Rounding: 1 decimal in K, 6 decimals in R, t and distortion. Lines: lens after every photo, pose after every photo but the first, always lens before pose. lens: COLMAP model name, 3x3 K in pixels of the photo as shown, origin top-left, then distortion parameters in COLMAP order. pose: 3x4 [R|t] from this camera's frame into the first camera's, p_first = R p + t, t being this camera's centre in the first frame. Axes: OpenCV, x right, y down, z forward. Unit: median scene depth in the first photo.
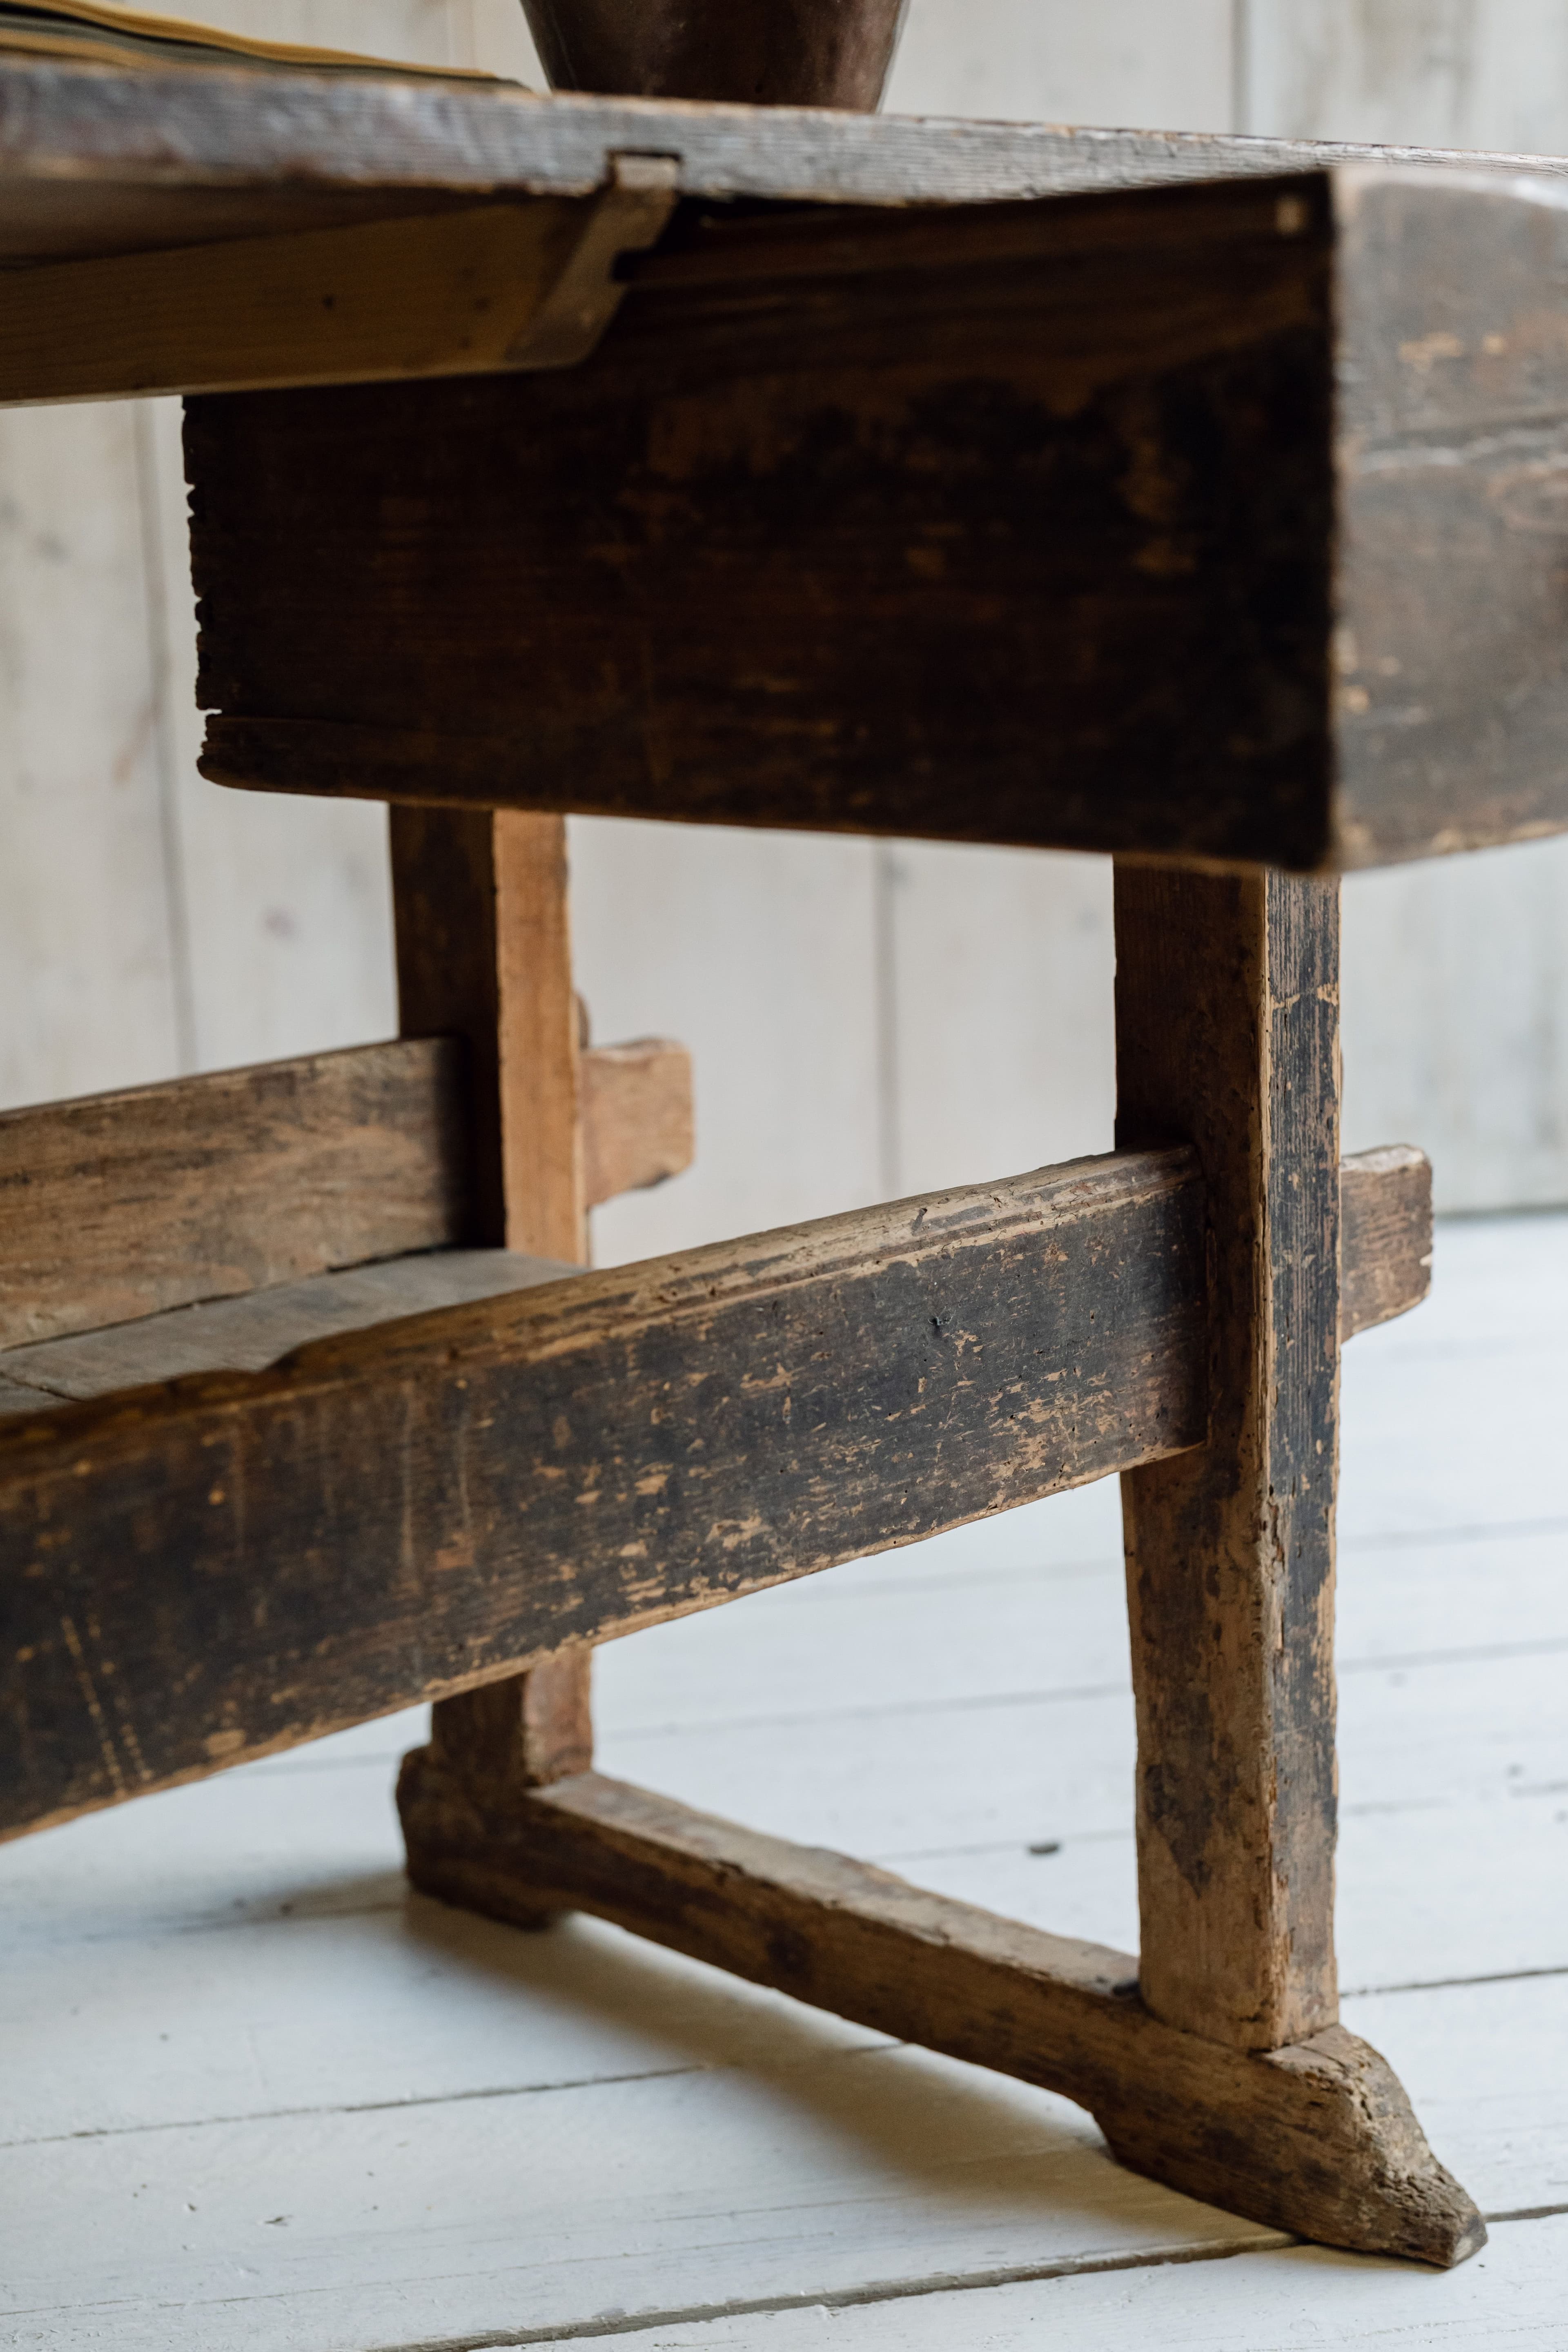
lens RADIAL K [[3466.5, 0, 772.0], [0, 3466.5, 1217.6], [0, 0, 1]] dist [-0.016351, 0.134978]
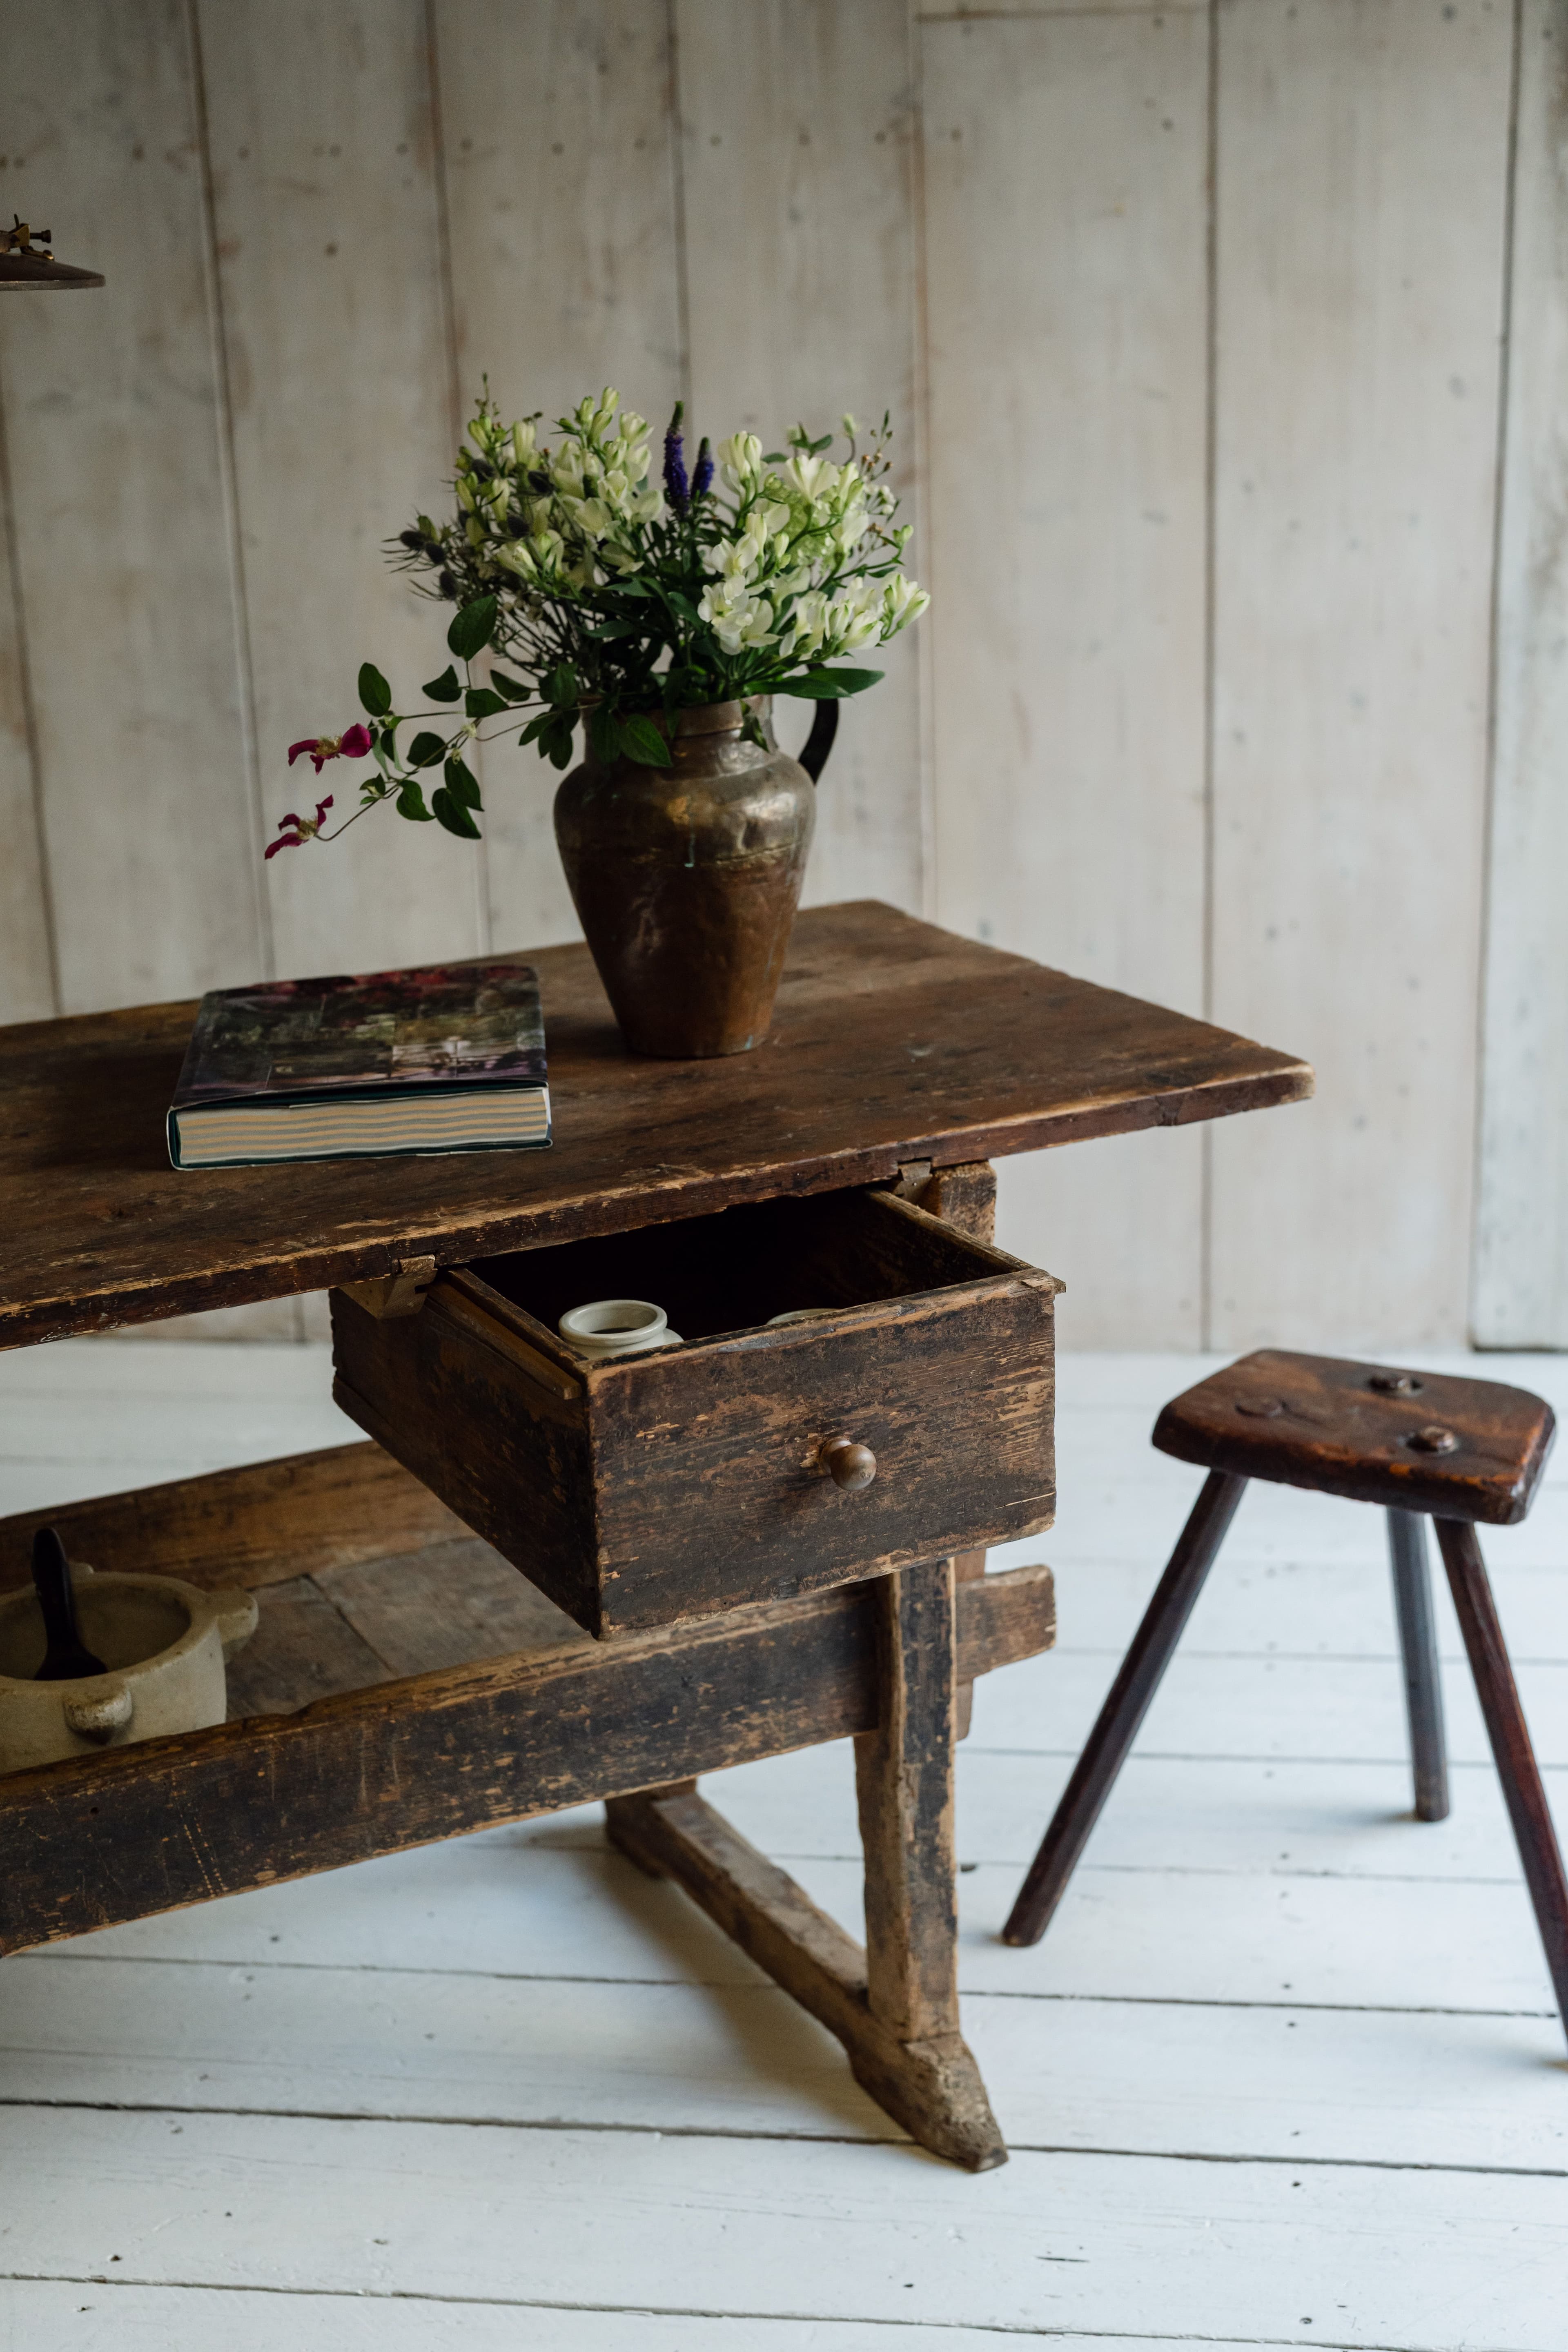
lens RADIAL K [[3264.3, 0, 793.5], [0, 3264.3, 1191.5], [0, 0, 1]] dist [-0.015083, 0.100267]
pose [[0.951940, 0.093771, -0.291576, 0.567901], [-0.063276, 0.991654, 0.112331, -0.418772], [0.299676, -0.088482, 0.949929, -0.666978]]
